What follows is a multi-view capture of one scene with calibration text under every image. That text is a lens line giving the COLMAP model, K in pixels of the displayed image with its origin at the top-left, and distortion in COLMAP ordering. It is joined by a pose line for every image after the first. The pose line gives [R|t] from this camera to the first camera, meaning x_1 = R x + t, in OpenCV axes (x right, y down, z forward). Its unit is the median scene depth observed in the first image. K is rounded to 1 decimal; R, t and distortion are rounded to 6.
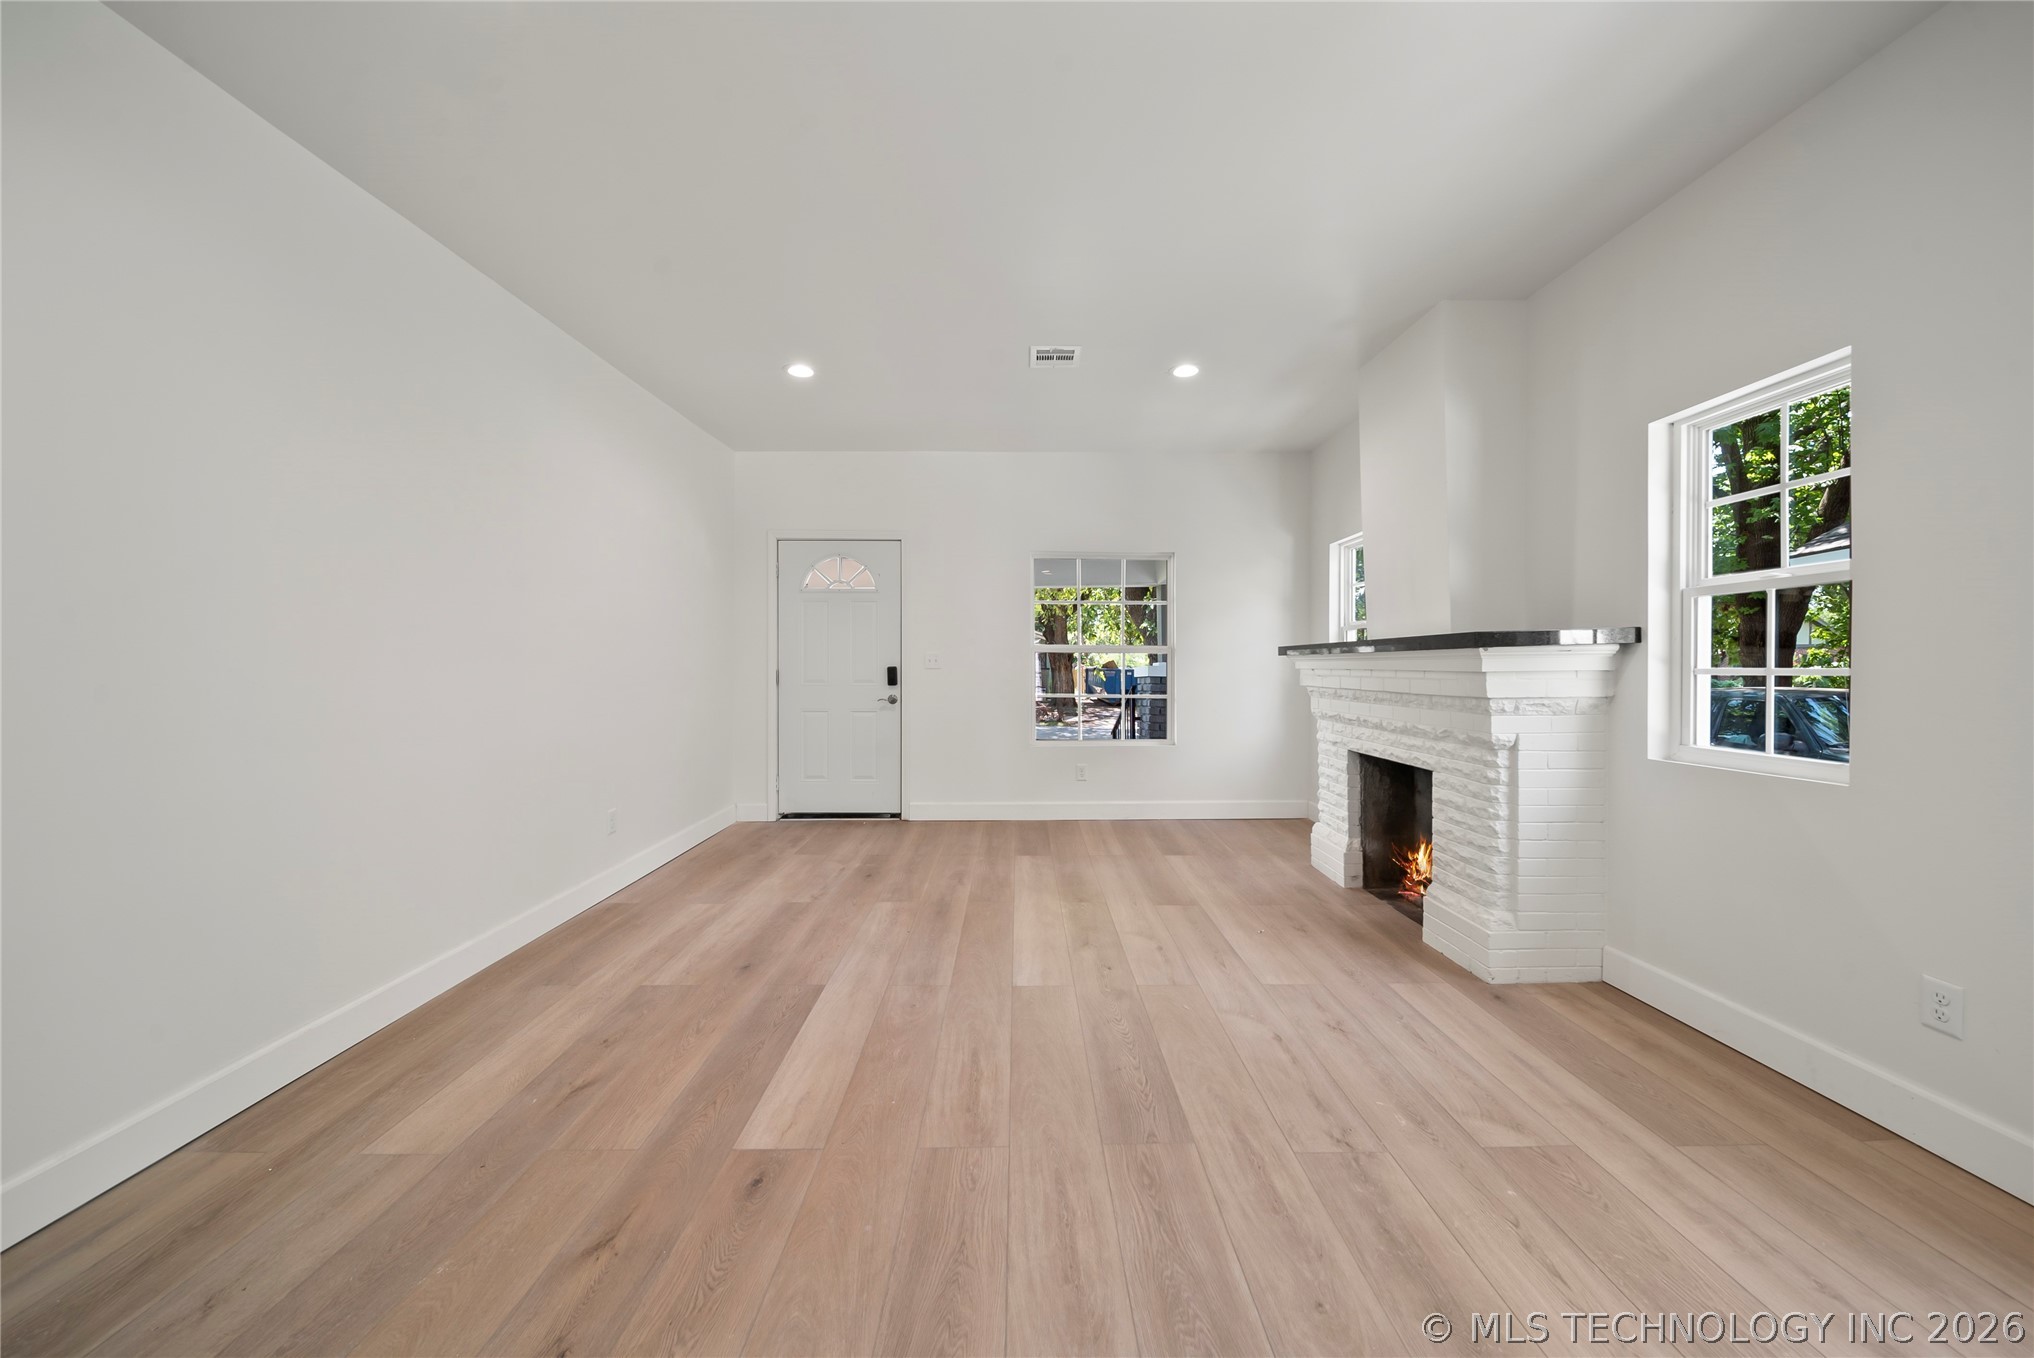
lens RADIAL K [[729.1, 0, 1023.2], [0, 729.1, 663.7], [0, 0, 1]] dist [0.000101, -0.000997]
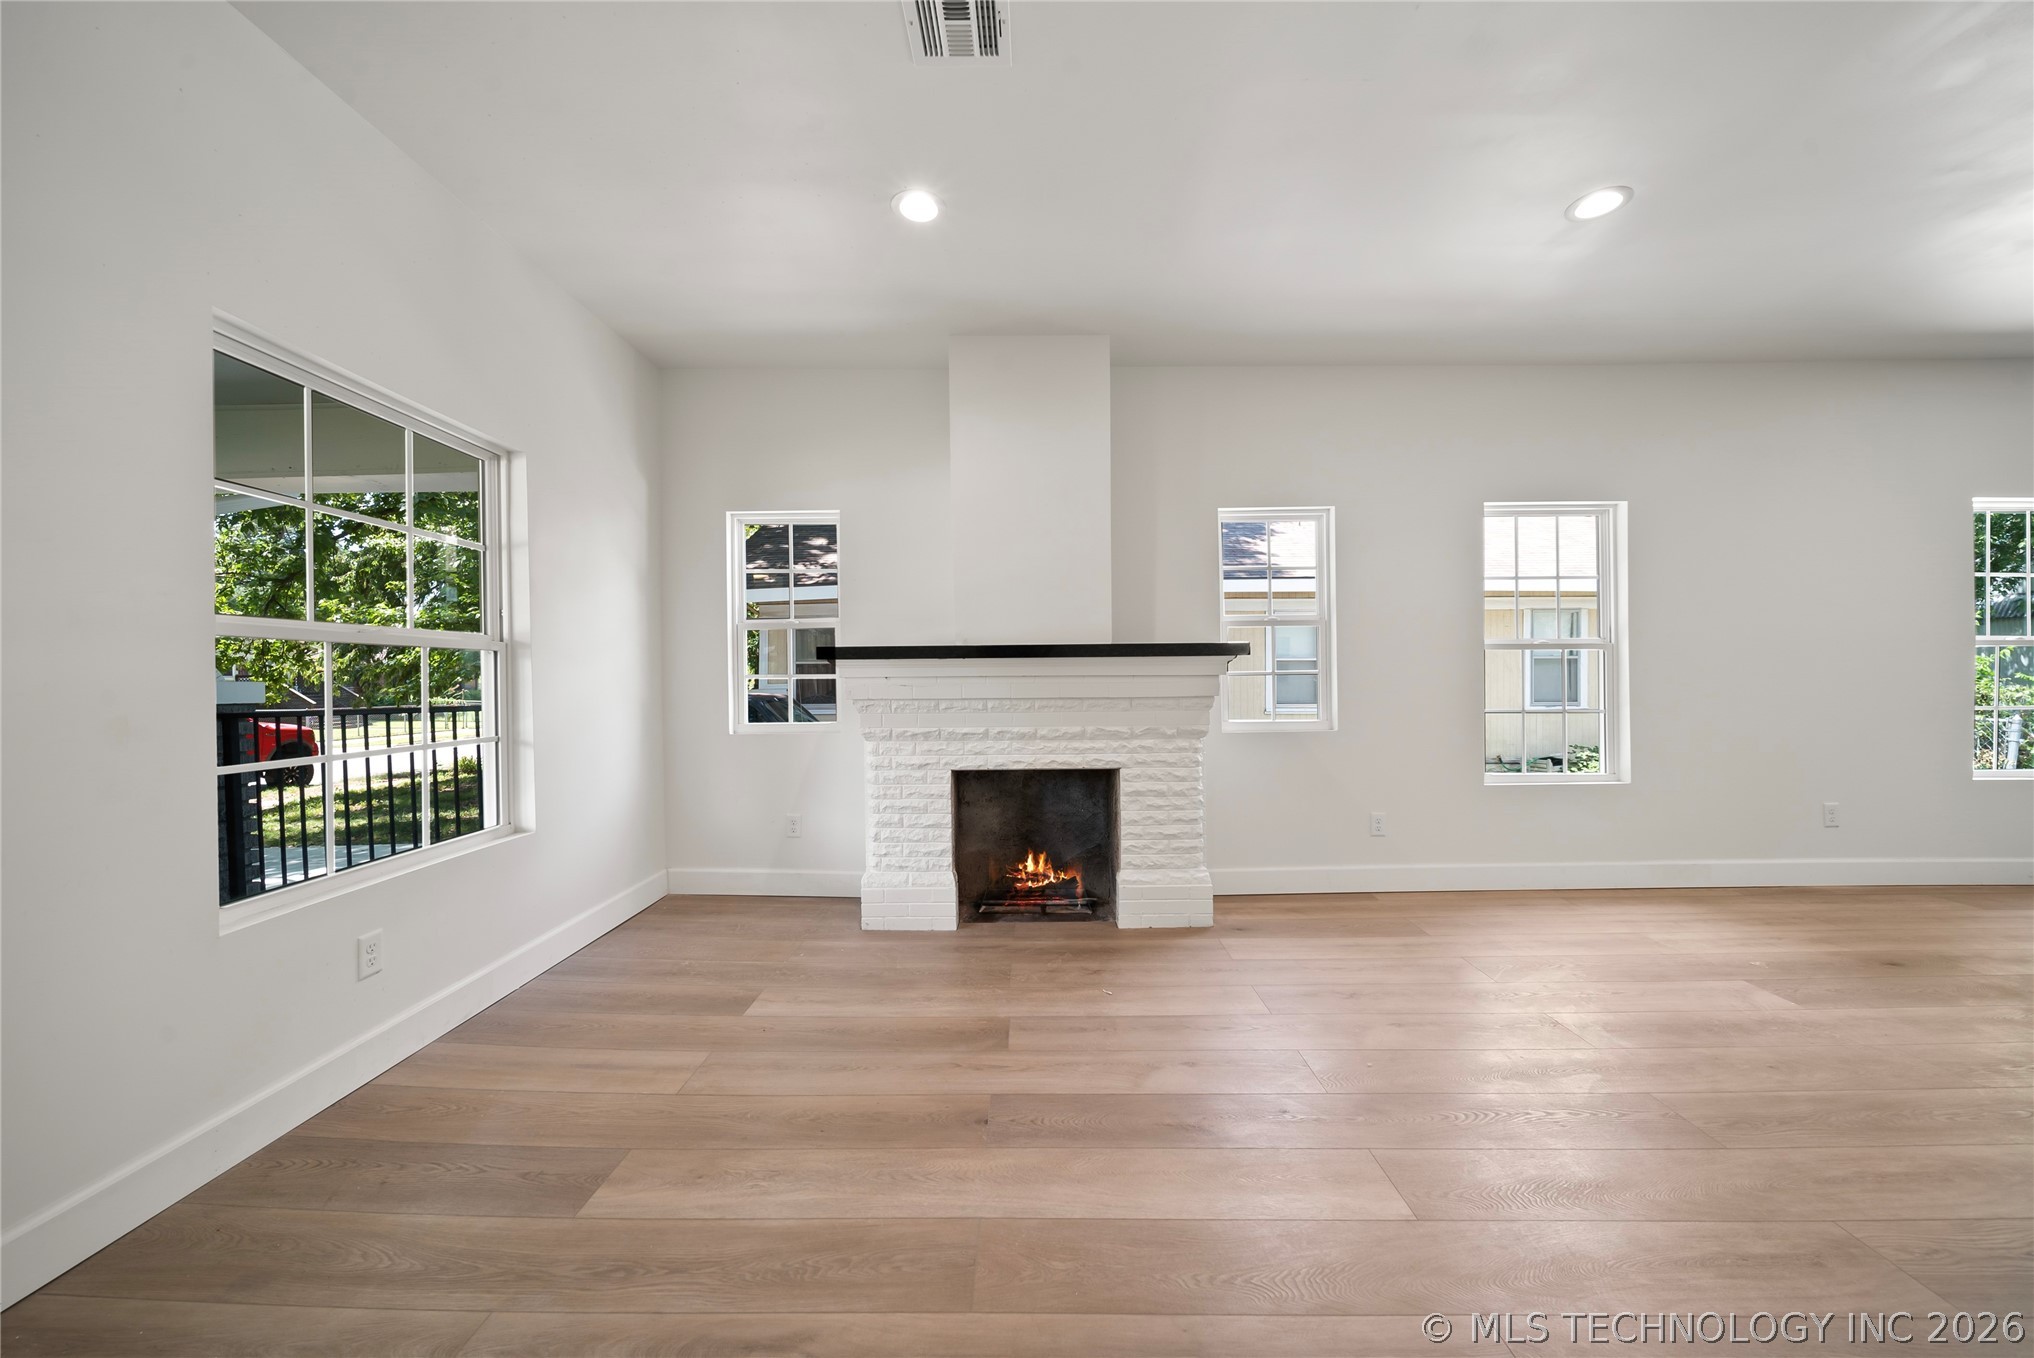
lens RADIAL K [[729.1, 0, 998.1], [0, 729.1, 680.3], [0, 0, 1]] dist [0.000101, -0.000997]
pose [[0.013198, -0.008500, 0.999877, -0.526224], [0.006034, 0.999946, 0.008421, 0.006187], [-0.999895, 0.005922, 0.013249, 1.171957]]
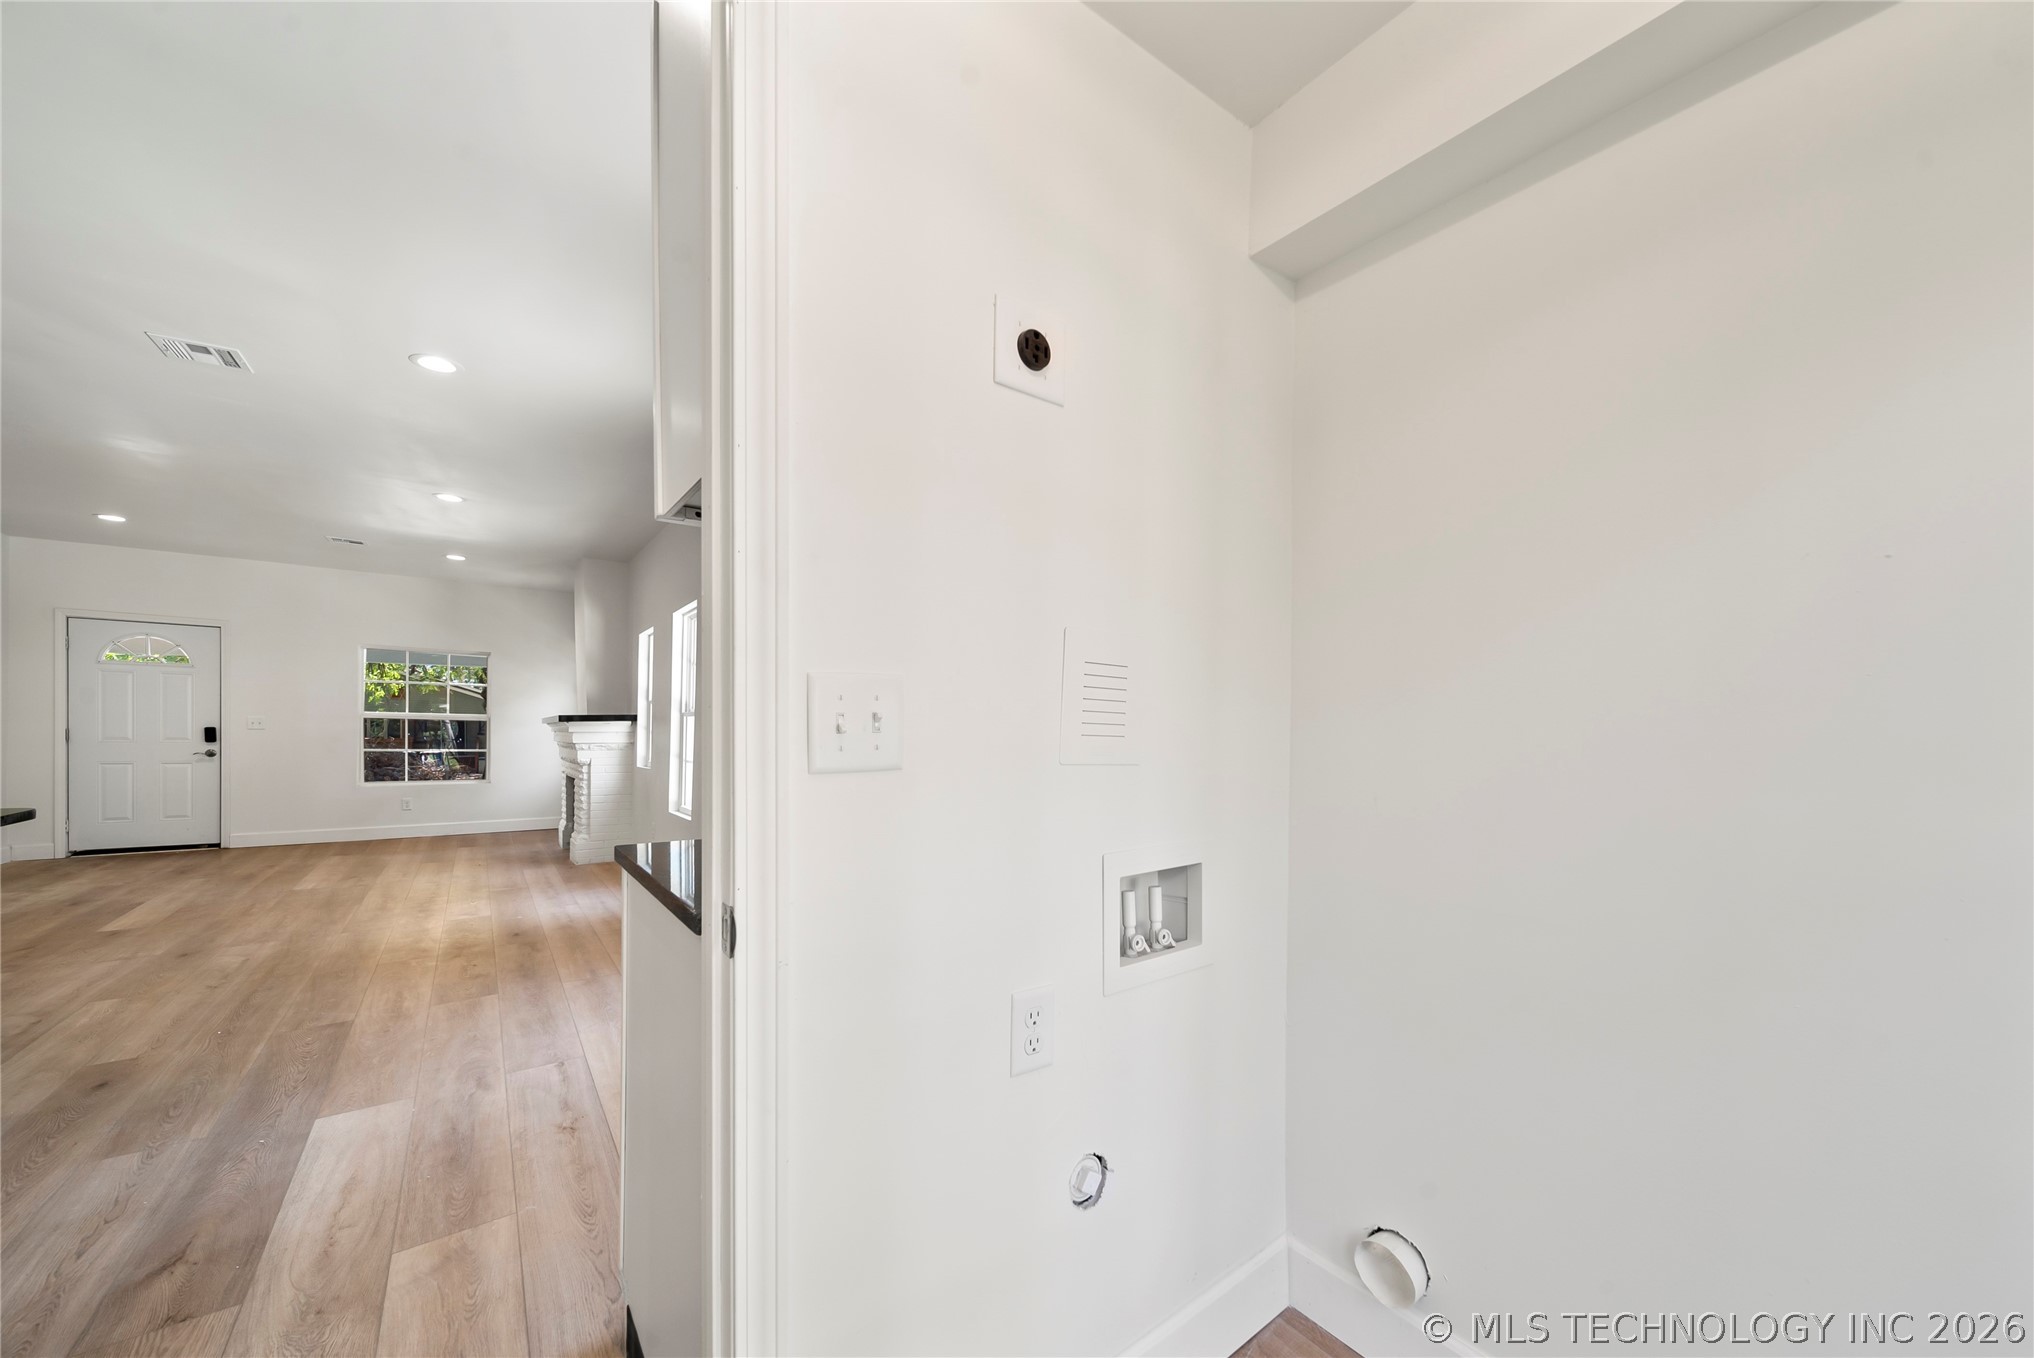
lens RADIAL K [[729.1, 0, 1024.0], [0, 729.1, 731.0], [0, 0, 1]] dist [0.000101, -0.000997]
pose [[0.796513, 0.006767, 0.604584, 0.332947], [-0.010061, 0.999947, 0.002063, -0.011228], [-0.604538, -0.007726, 0.796539, -1.578648]]
